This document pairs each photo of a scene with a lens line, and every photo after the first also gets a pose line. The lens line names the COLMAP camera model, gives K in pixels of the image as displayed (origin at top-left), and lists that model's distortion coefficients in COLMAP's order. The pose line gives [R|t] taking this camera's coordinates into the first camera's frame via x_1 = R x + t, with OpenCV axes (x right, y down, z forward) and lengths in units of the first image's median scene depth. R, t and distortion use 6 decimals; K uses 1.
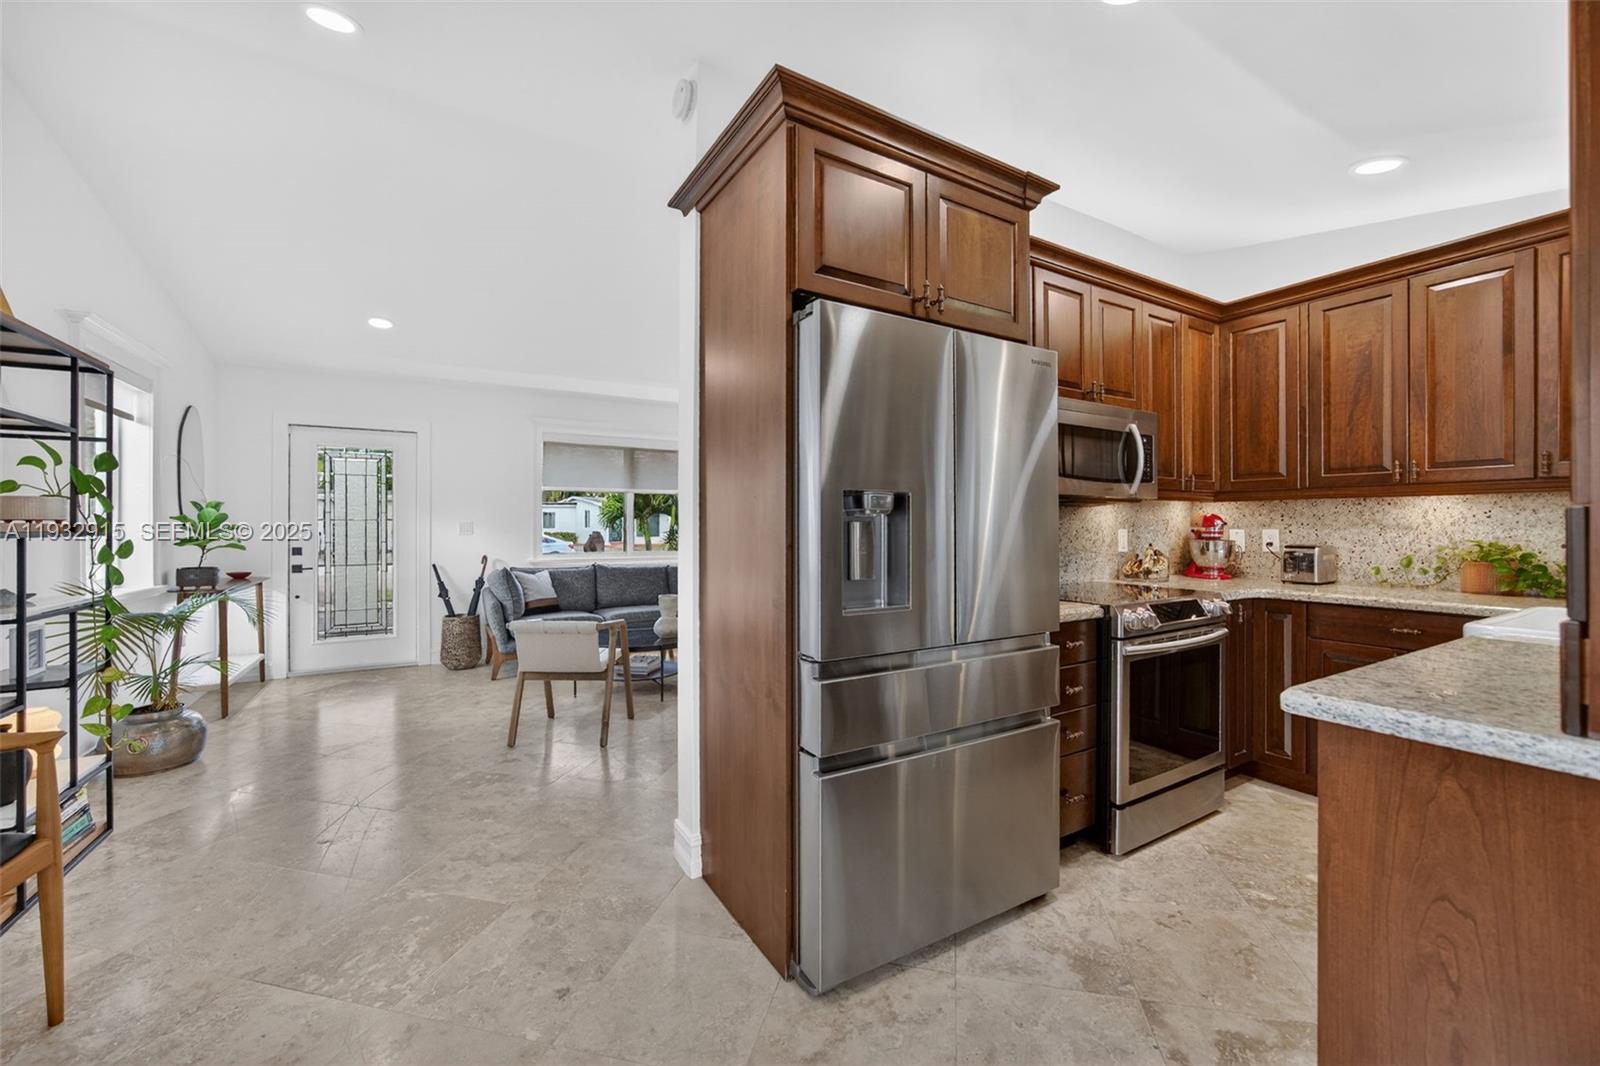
lens RADIAL K [[666.6, 0, 800.0], [0, 666.6, 533.0], [0, 0, 1]] dist [-0.001324, -0.000033]
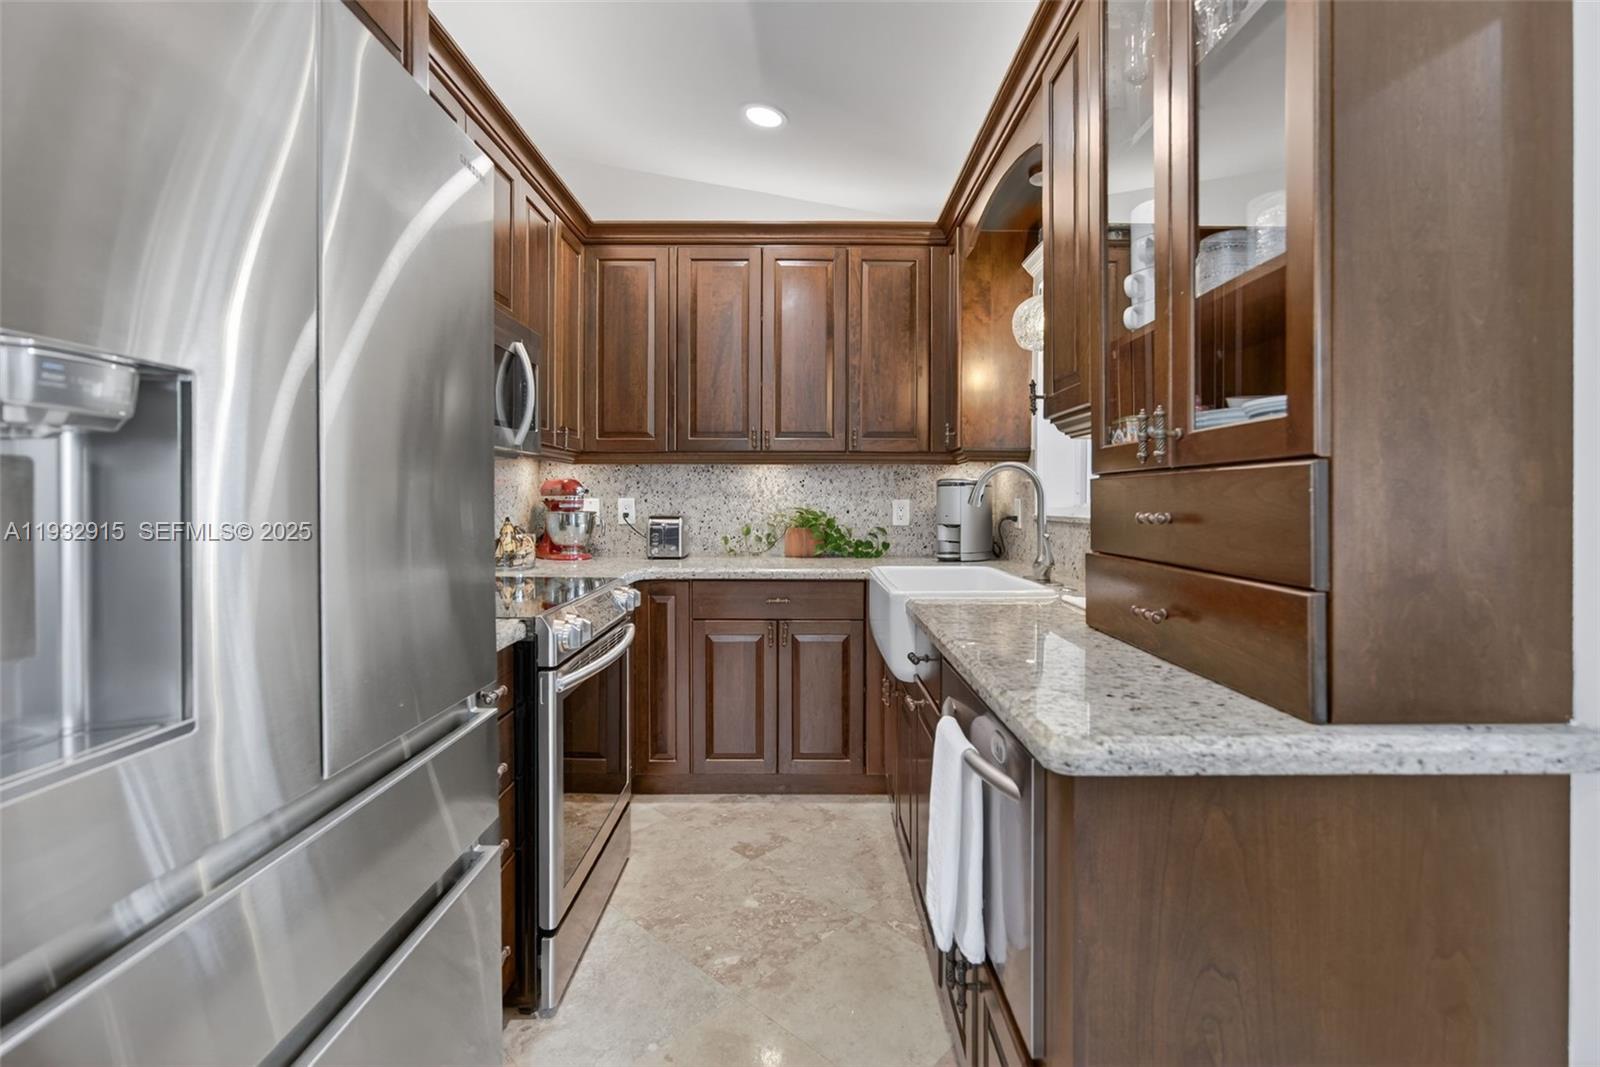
lens RADIAL K [[735.8, 0, 800.8], [0, 735.8, 488.2], [0, 0, 1]] dist [-0.015118, 0.000389]
pose [[0.509780, 0.012383, 0.860216, -0.002999], [0.008545, 0.999774, -0.019456, 0.002582], [-0.860262, 0.017268, 0.509559, 0.361961]]
